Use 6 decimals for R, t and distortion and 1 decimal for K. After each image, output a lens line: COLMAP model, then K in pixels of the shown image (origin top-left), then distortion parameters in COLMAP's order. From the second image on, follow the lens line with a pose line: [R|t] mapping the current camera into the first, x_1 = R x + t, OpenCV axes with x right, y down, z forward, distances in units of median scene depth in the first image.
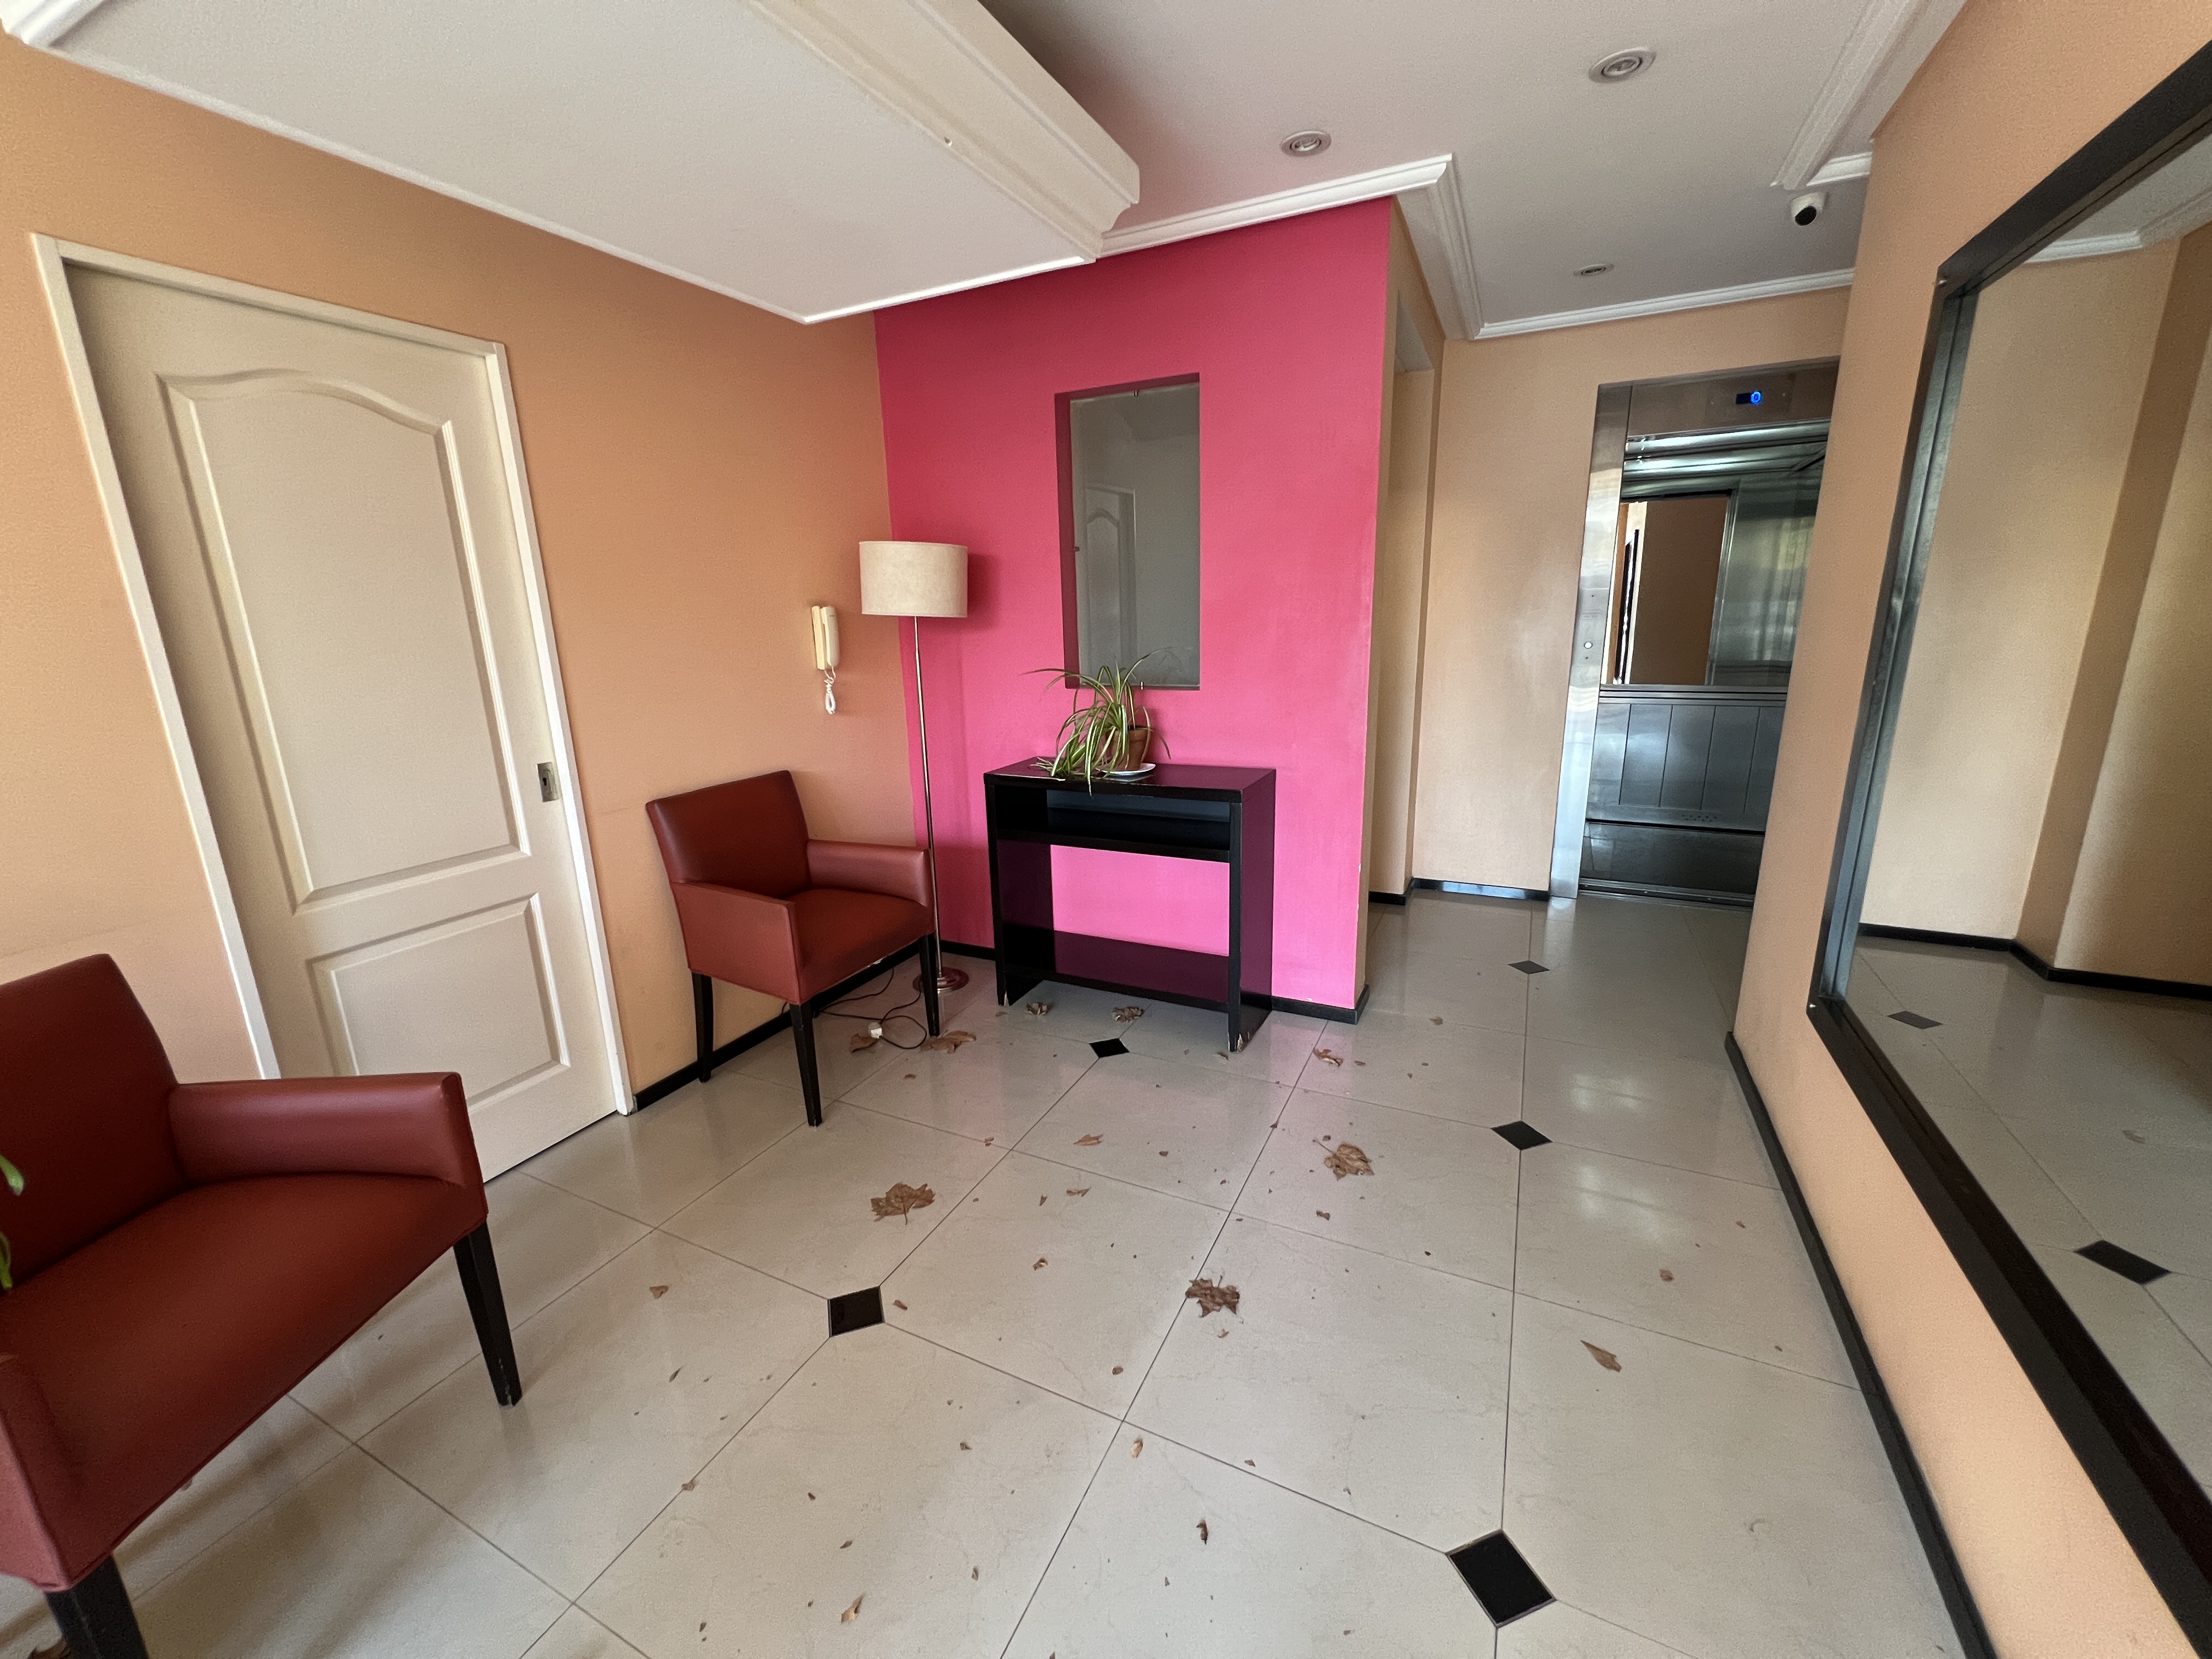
lens RADIAL K [[886.5, 0, 1096.4], [0, 886.5, 824.2], [0, 0, 1]] dist [-0.002799, -0.001030]
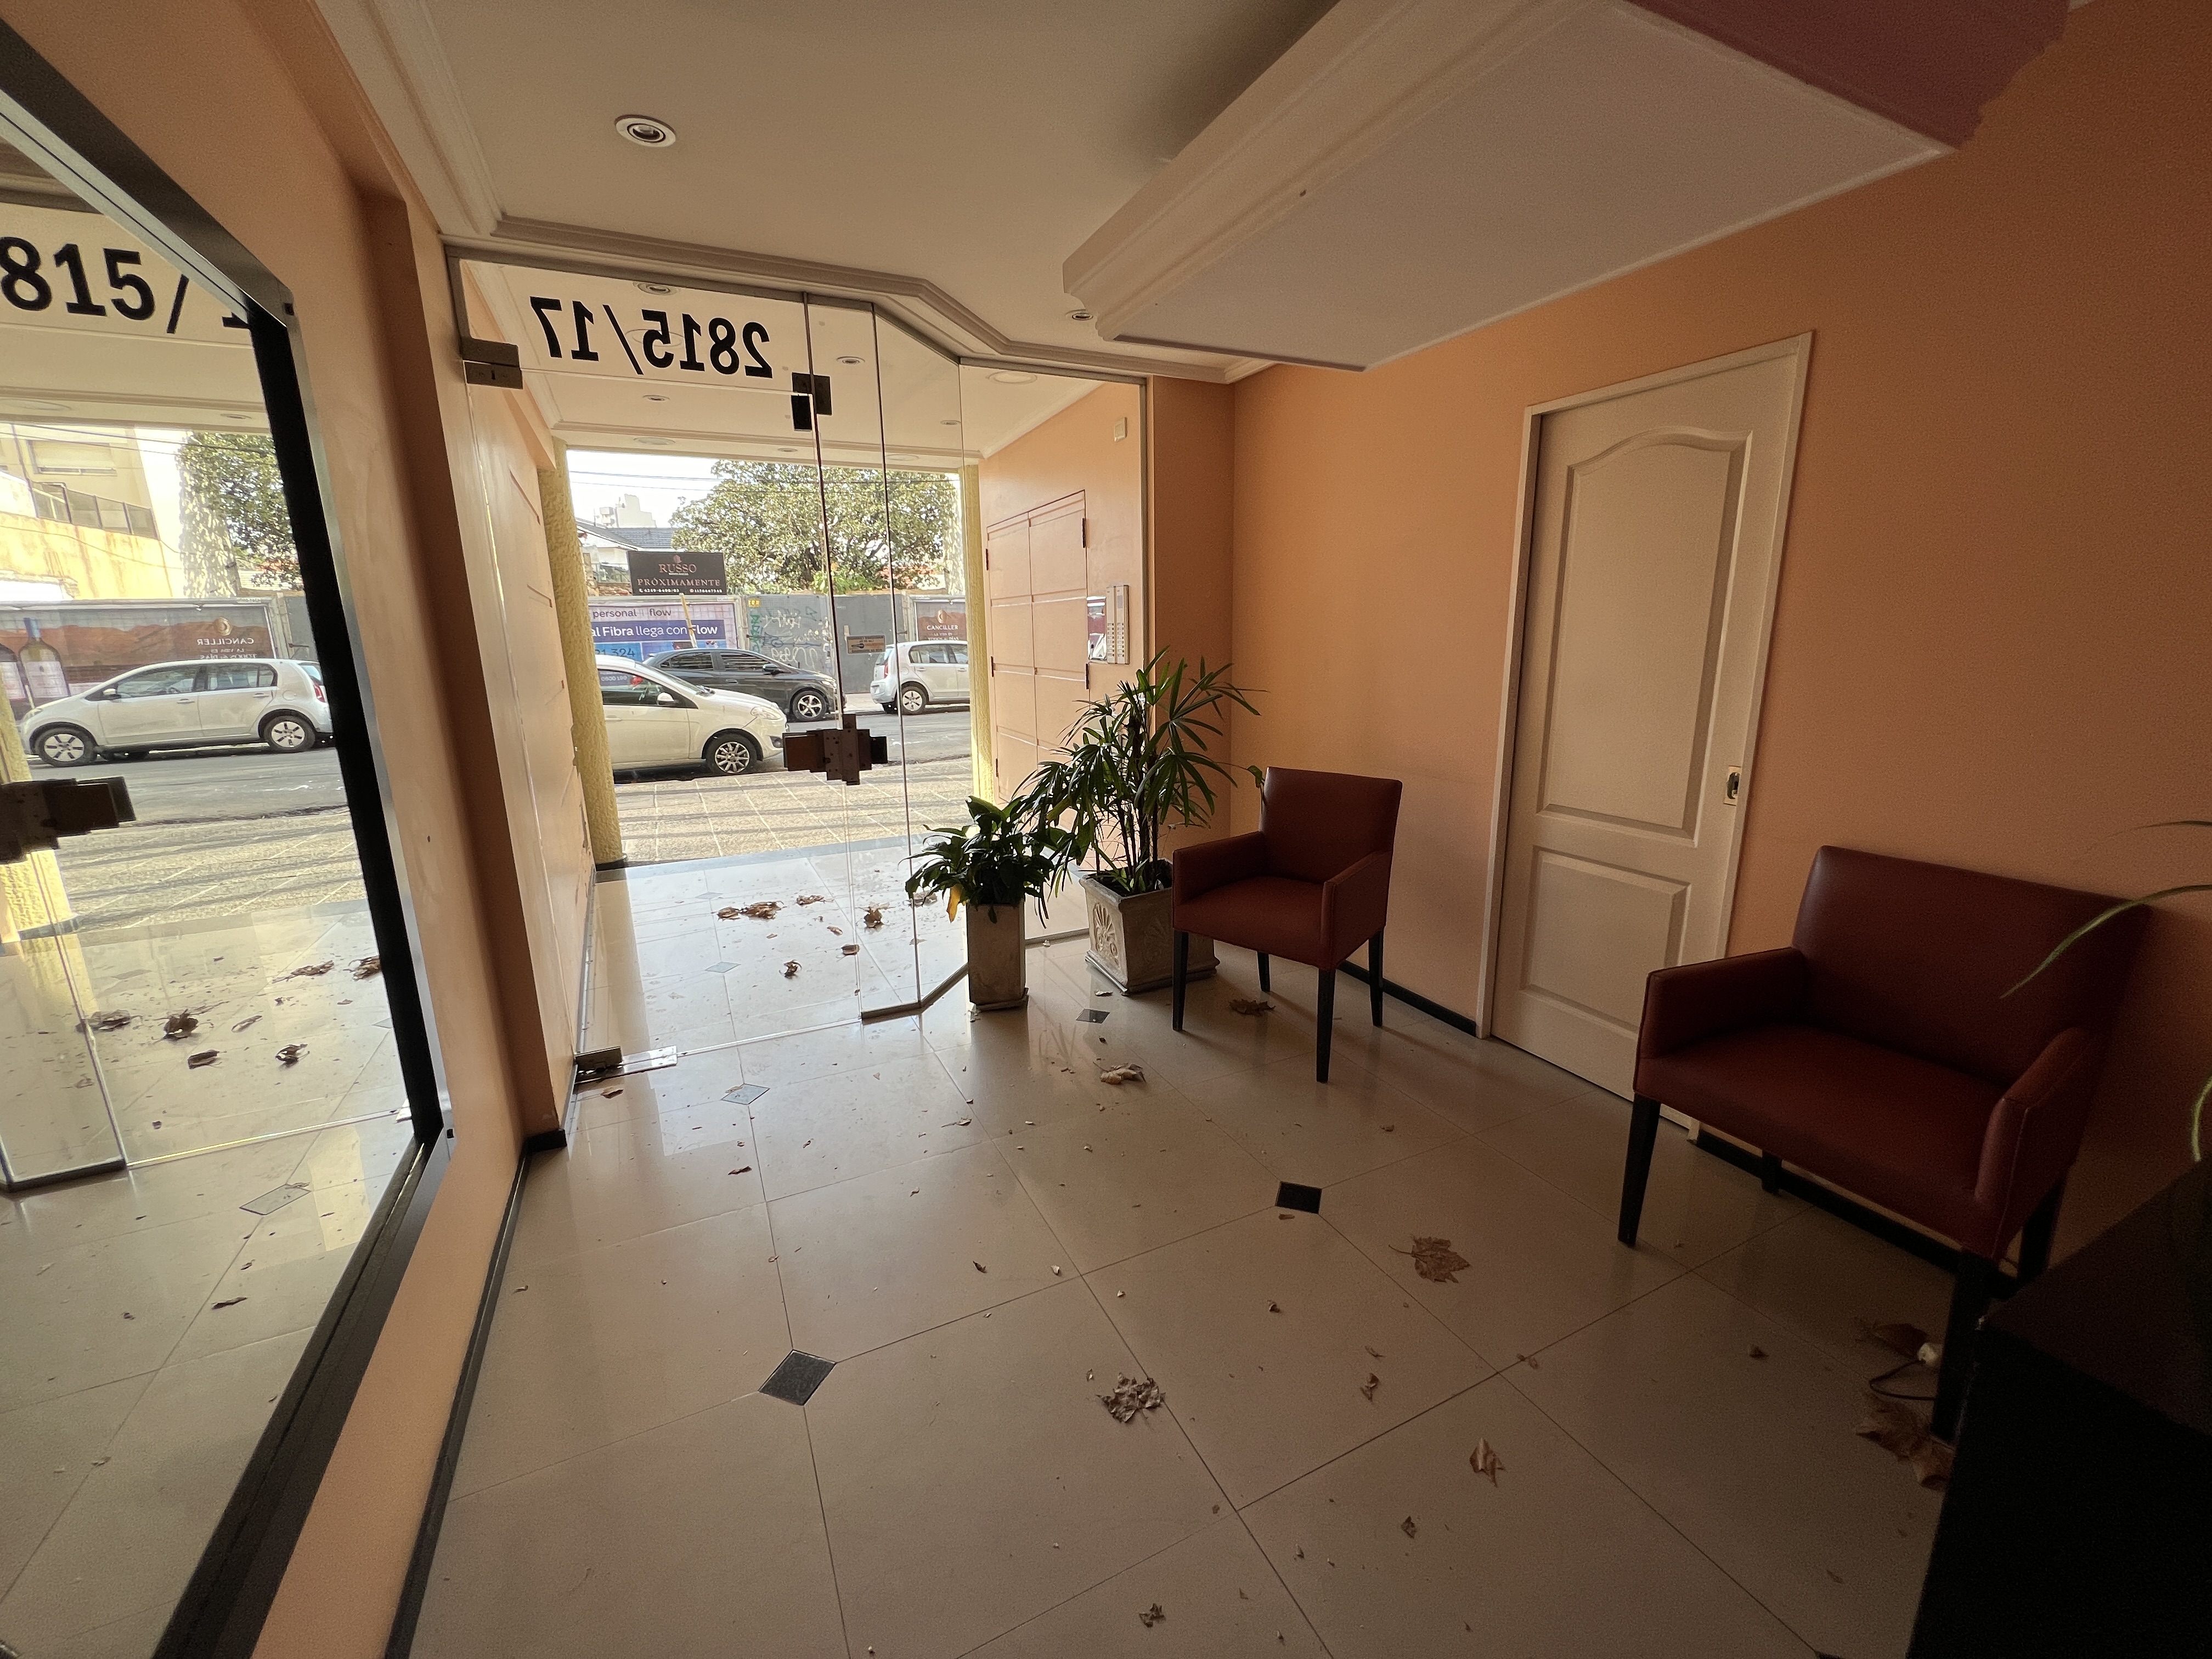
lens RADIAL K [[886.5, 0, 1100.3], [0, 886.5, 826.2], [0, 0, 1]] dist [-0.002799, -0.001030]
pose [[-0.613481, 0.211879, -0.760755, 0.668972], [-0.153691, 0.912882, 0.378187, -0.317357], [0.774609, 0.348932, -0.527472, 1.159185]]
